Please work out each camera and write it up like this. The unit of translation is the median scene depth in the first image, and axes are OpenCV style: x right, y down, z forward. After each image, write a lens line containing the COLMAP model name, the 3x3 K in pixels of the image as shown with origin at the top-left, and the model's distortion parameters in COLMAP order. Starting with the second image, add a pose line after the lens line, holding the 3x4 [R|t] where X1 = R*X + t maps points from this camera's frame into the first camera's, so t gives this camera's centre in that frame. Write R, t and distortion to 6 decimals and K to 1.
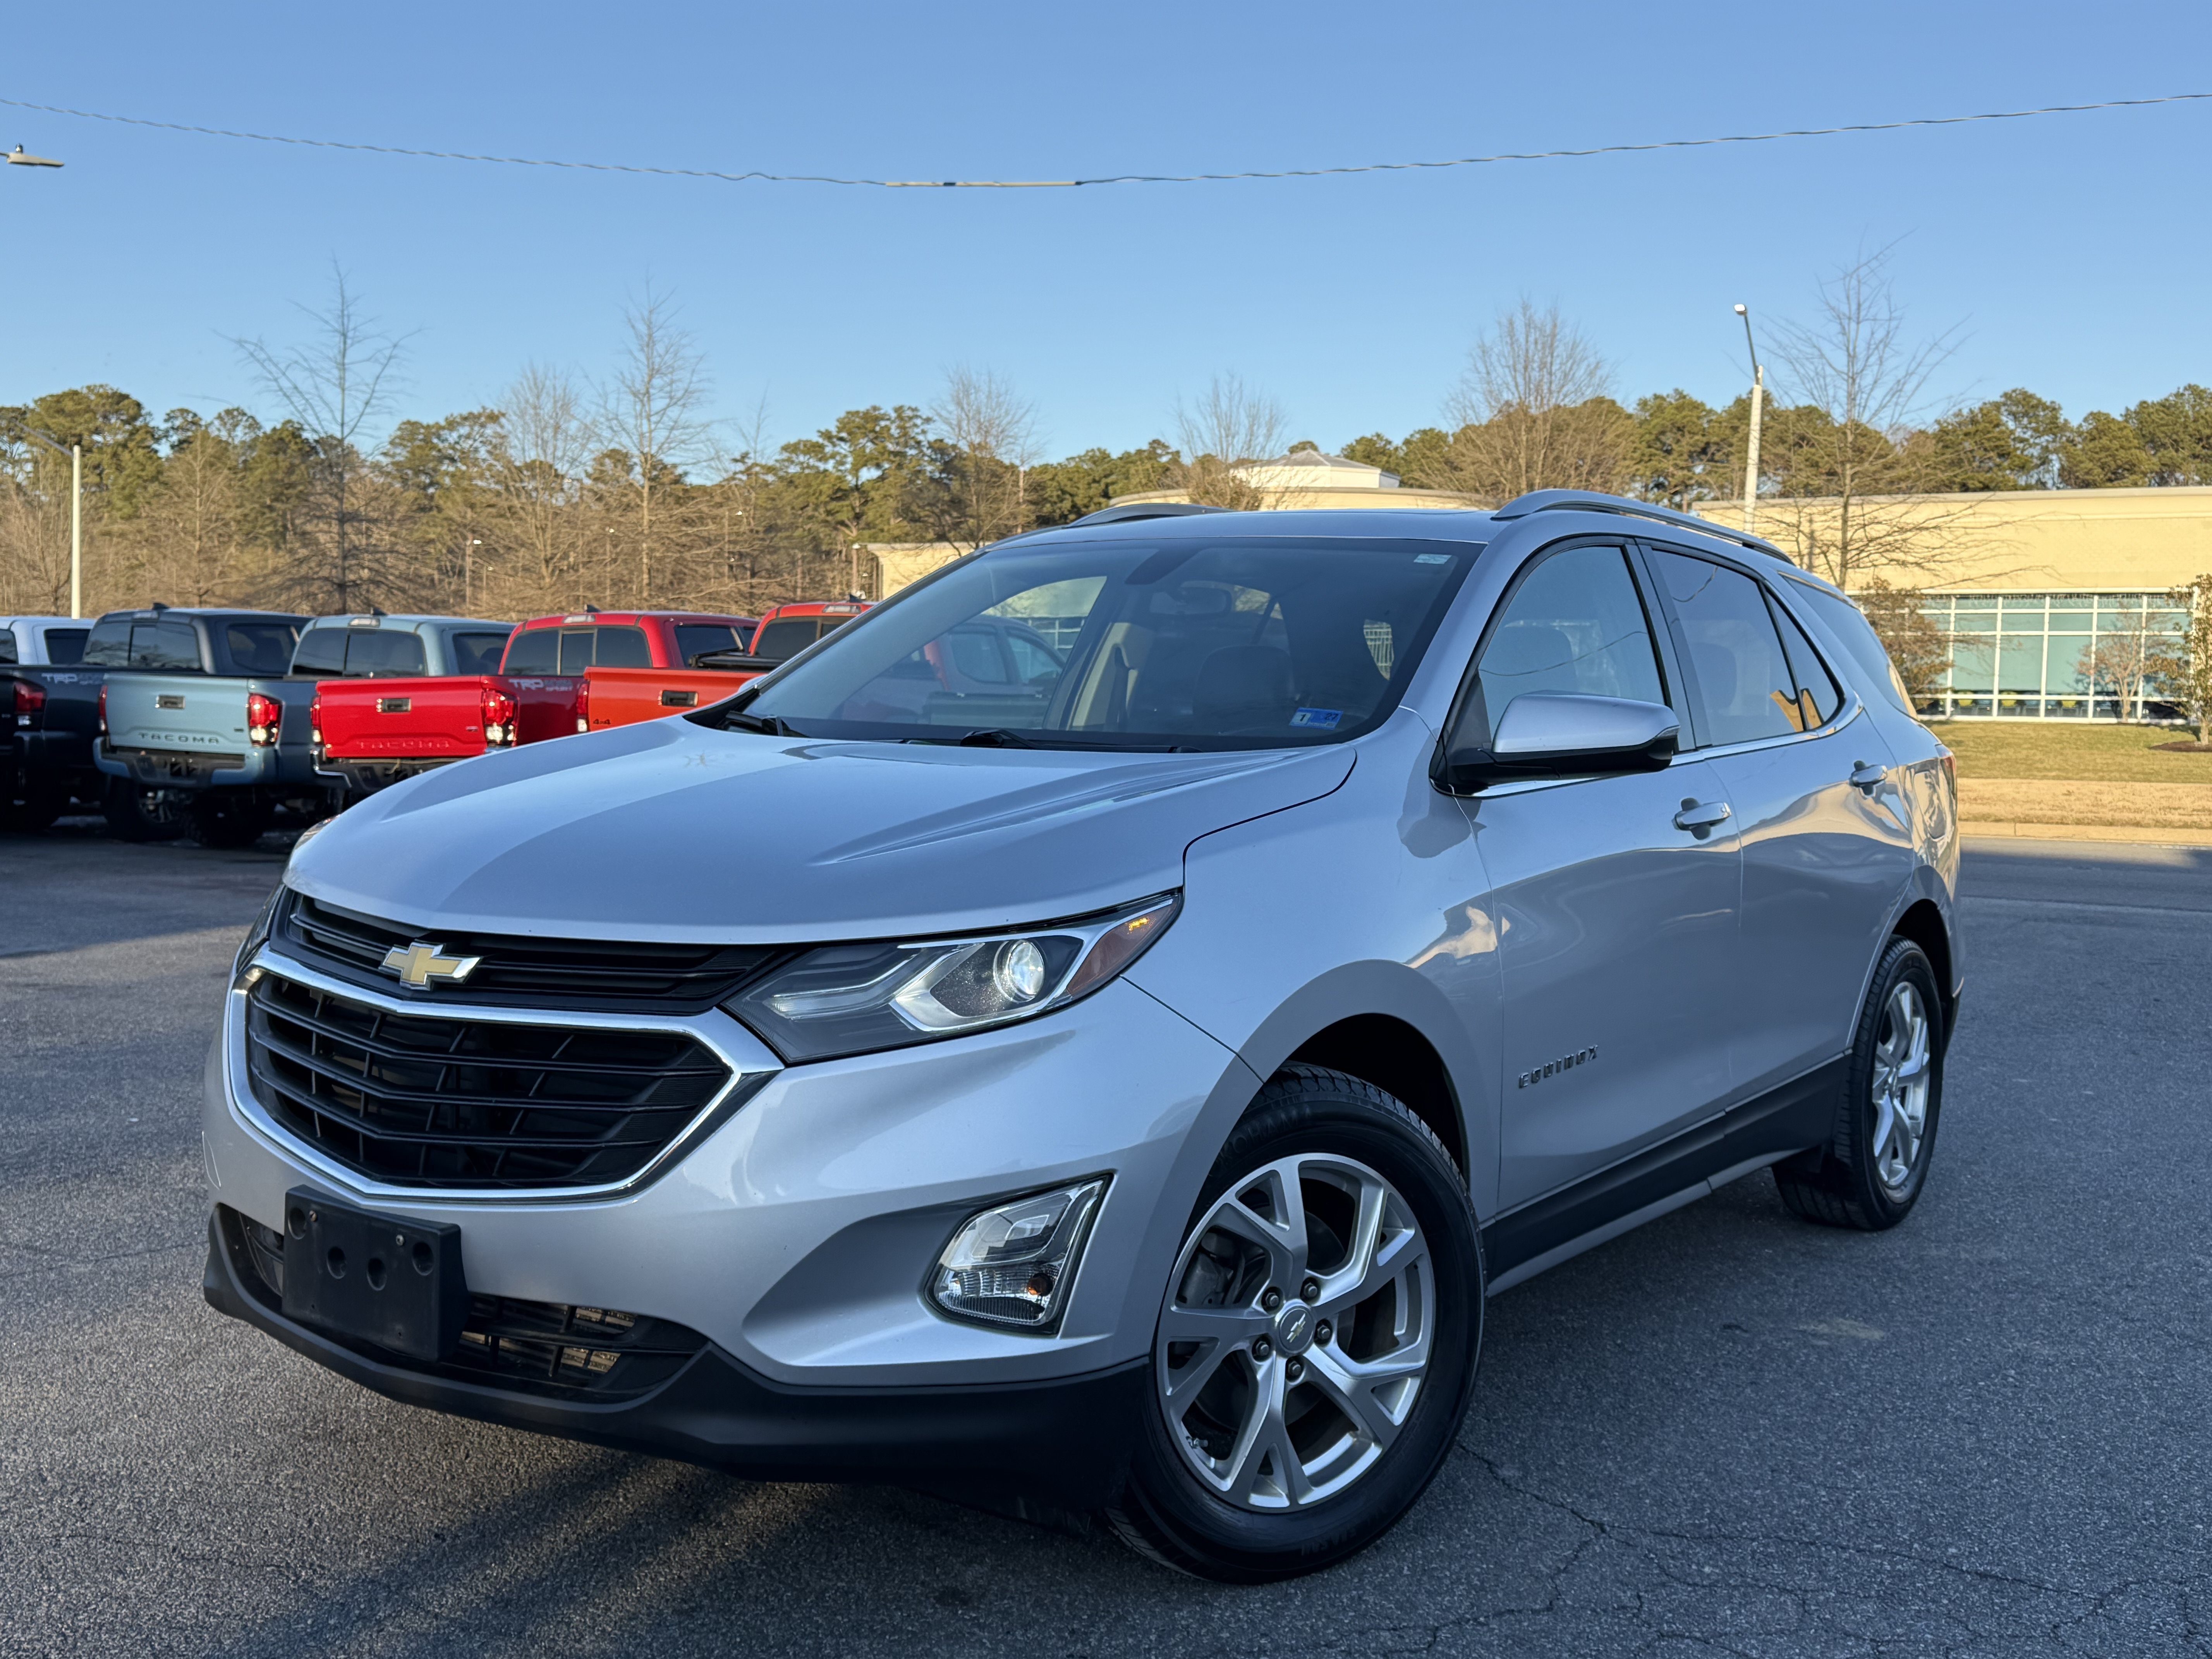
lens RADIAL K [[2194.3, 0, 1109.8], [0, 2194.3, 881.1], [0, 0, 1]] dist [0.139036, -0.260654]
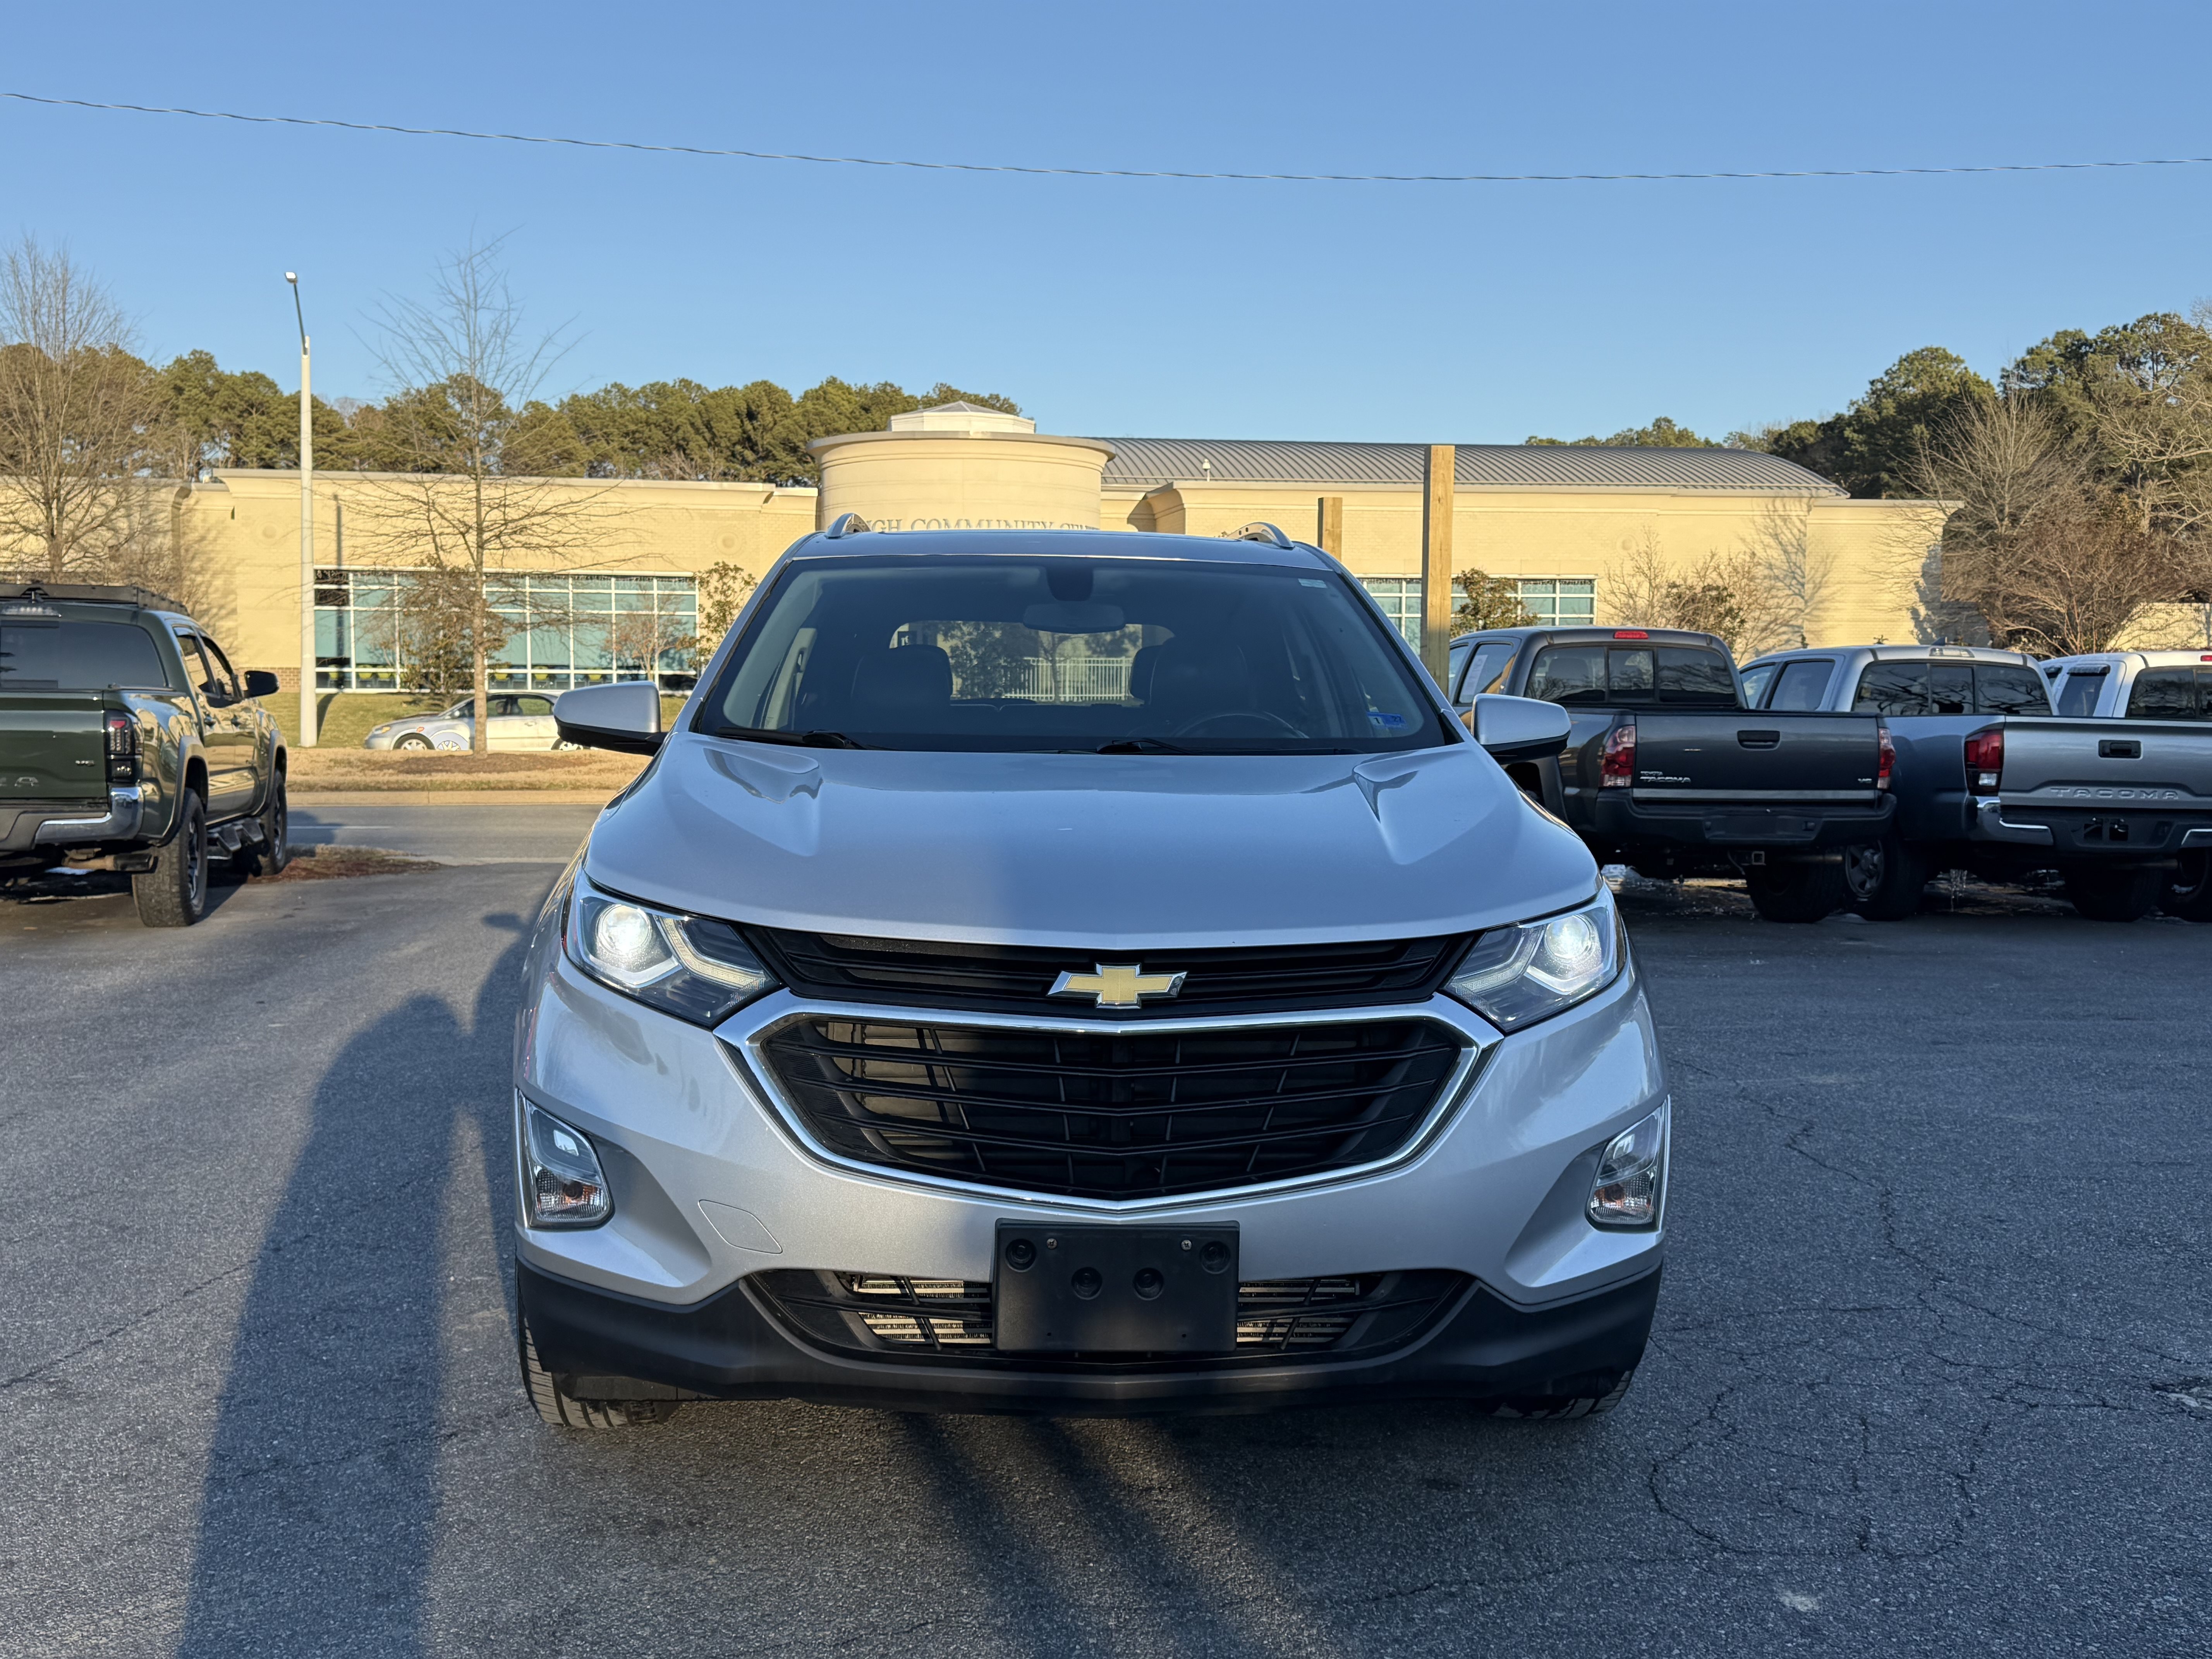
lens RADIAL K [[2198.6, 0, 1094.6], [0, 2198.6, 866.2], [0, 0, 1]] dist [0.163547, -0.343984]
pose [[0.779194, -0.066413, 0.623254, -0.151720], [0.062843, 0.997638, 0.027739, -0.007482], [-0.623624, 0.017553, 0.781527, 0.032300]]
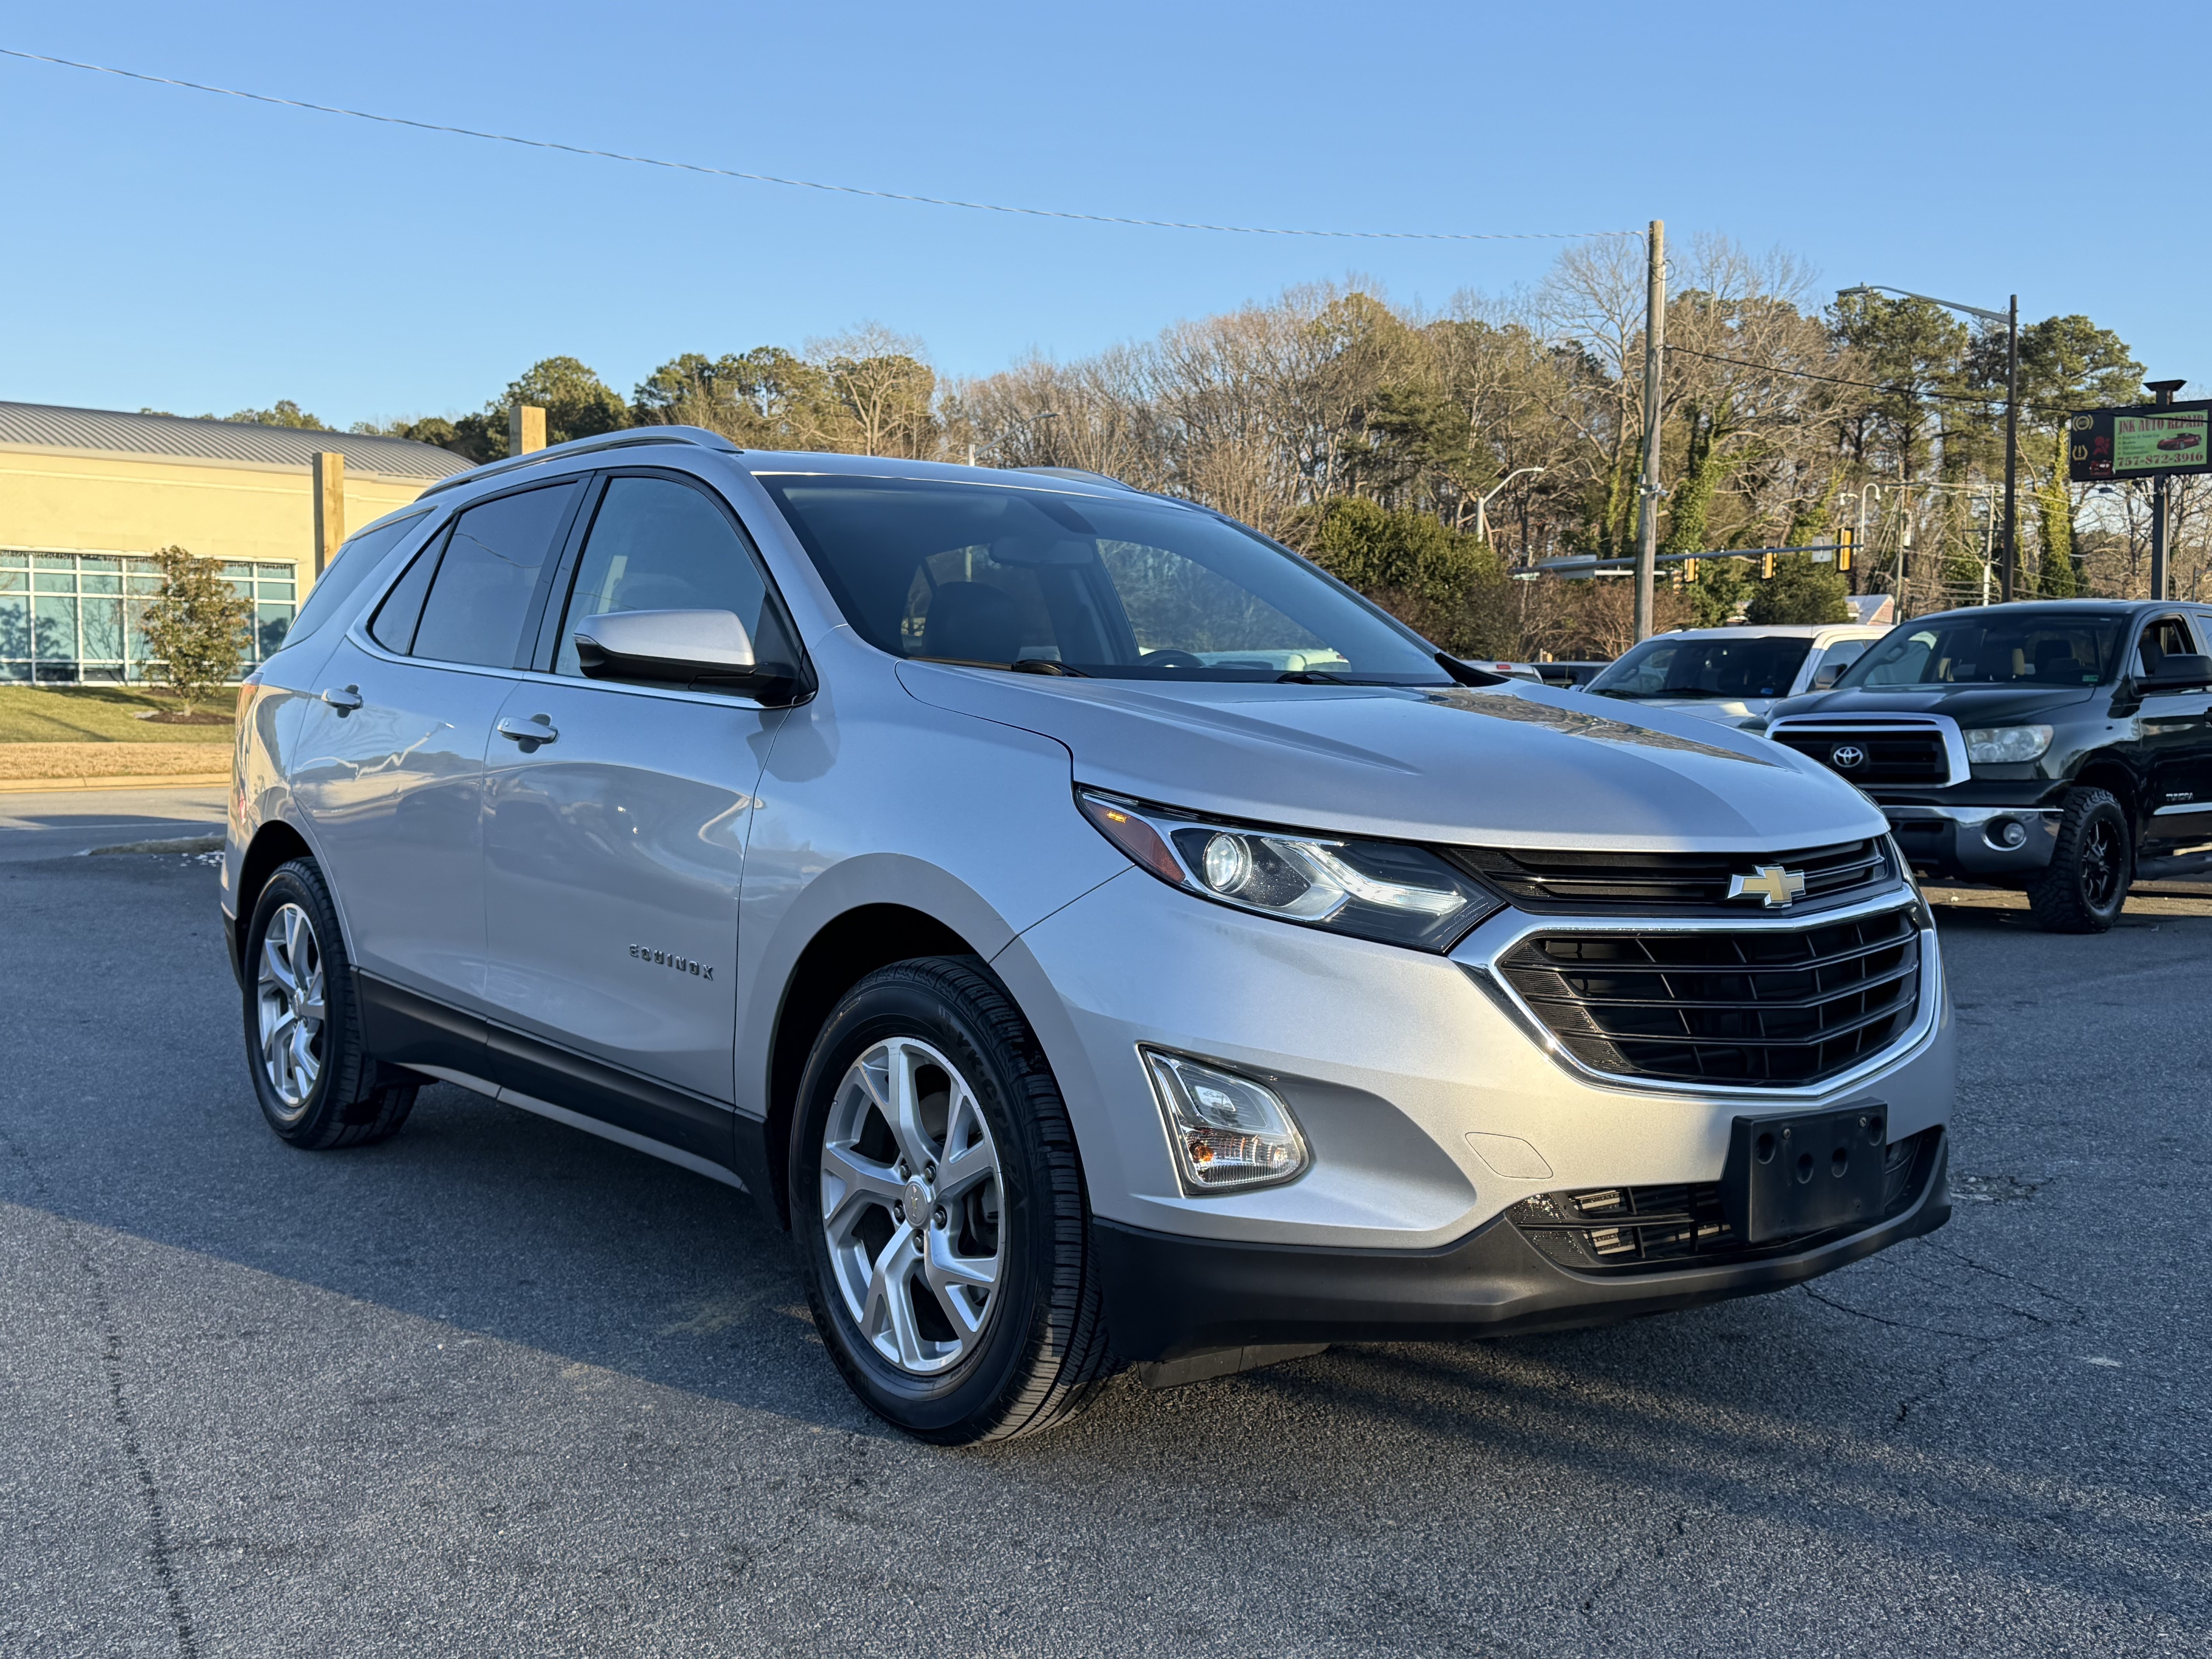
lens RADIAL K [[2198.6, 0, 1094.6], [0, 2198.6, 866.2], [0, 0, 1]] dist [0.163547, -0.343984]
pose [[0.274756, -0.092095, 0.957093, -0.228726], [0.077825, 0.994267, 0.073330, -0.012217], [-0.958359, 0.054338, 0.280348, 0.160699]]
